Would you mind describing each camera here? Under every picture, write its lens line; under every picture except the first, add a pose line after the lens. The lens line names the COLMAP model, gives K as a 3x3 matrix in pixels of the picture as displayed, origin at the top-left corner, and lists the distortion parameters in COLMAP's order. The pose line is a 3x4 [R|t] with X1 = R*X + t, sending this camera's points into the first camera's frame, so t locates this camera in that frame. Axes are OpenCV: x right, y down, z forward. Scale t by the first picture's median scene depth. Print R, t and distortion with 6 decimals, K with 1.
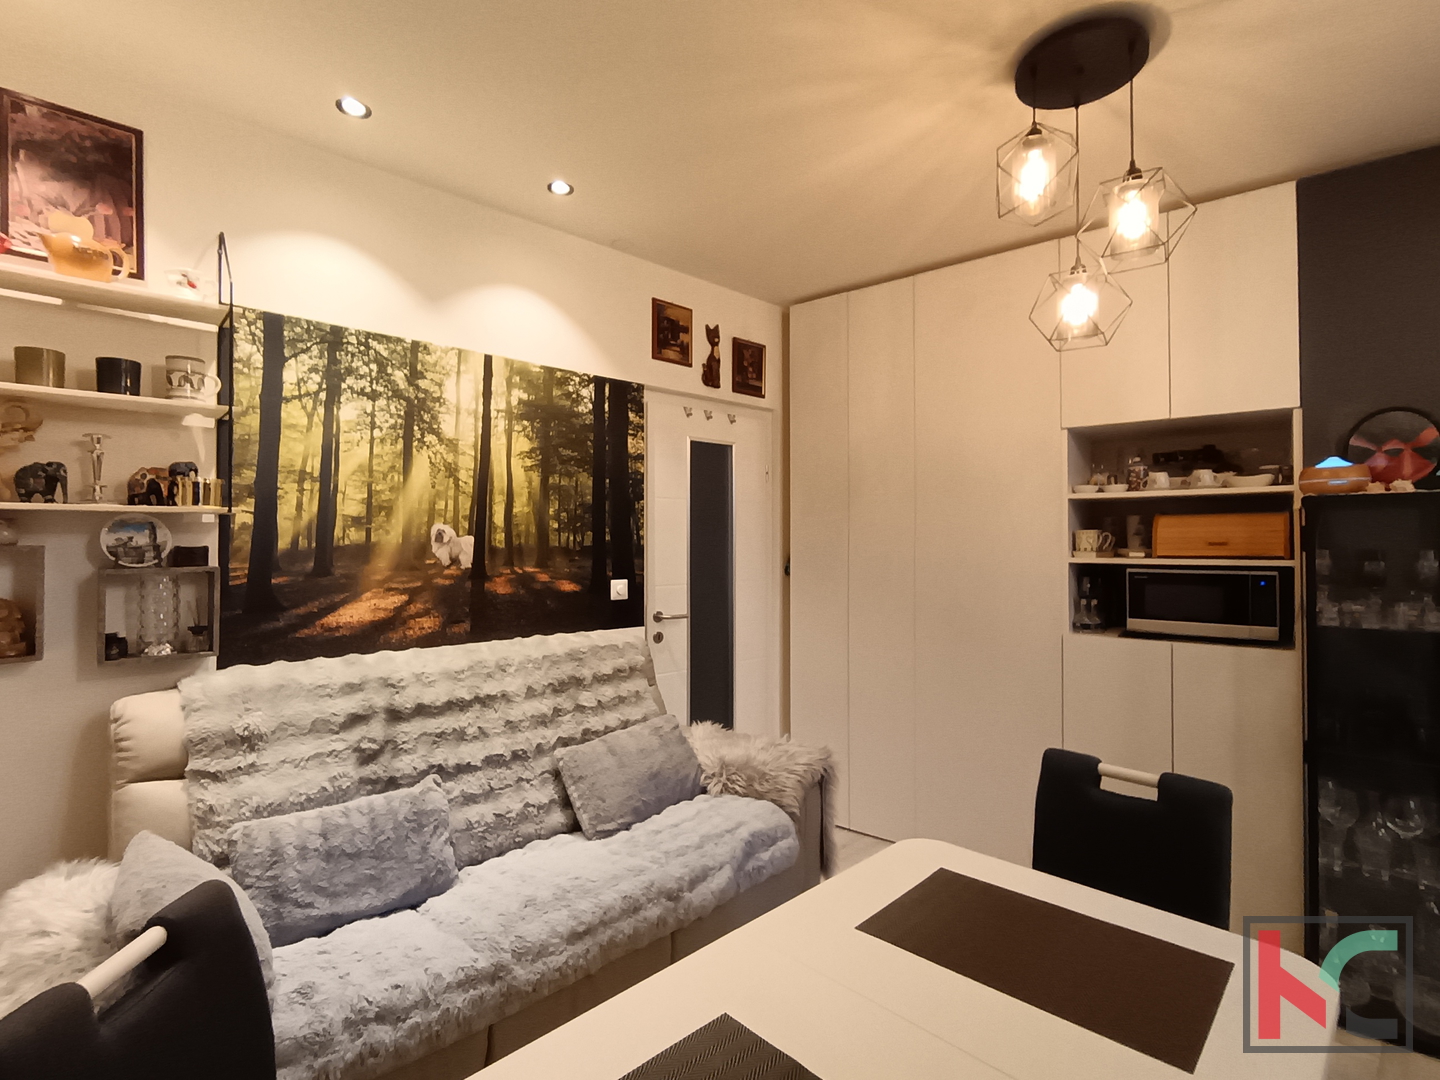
lens RADIAL K [[686.7, 0, 714.4], [0, 686.7, 530.4], [0, 0, 1]] dist [-0.000770, 0.000690]
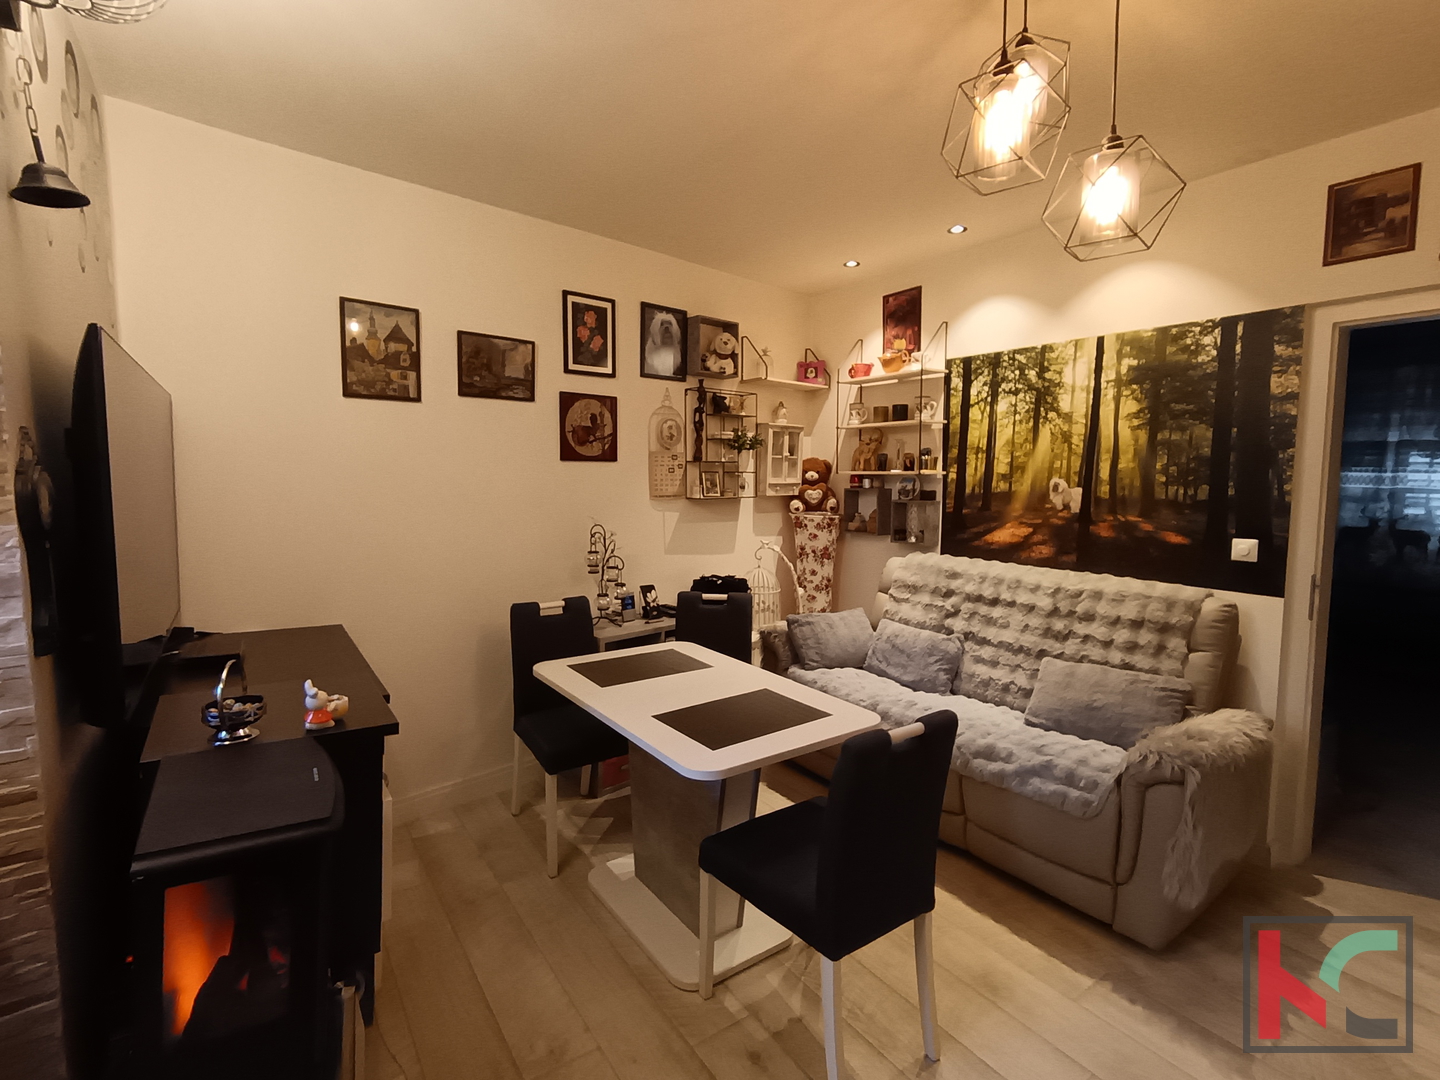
lens RADIAL K [[686.7, 0, 714.4], [0, 686.7, 530.4], [0, 0, 1]] dist [-0.000770, 0.000690]
pose [[-0.138811, 0.085409, -0.986629, 1.034690], [0.011853, 0.996346, 0.084583, -0.029579], [0.990248, 0.000047, -0.139316, 0.531426]]
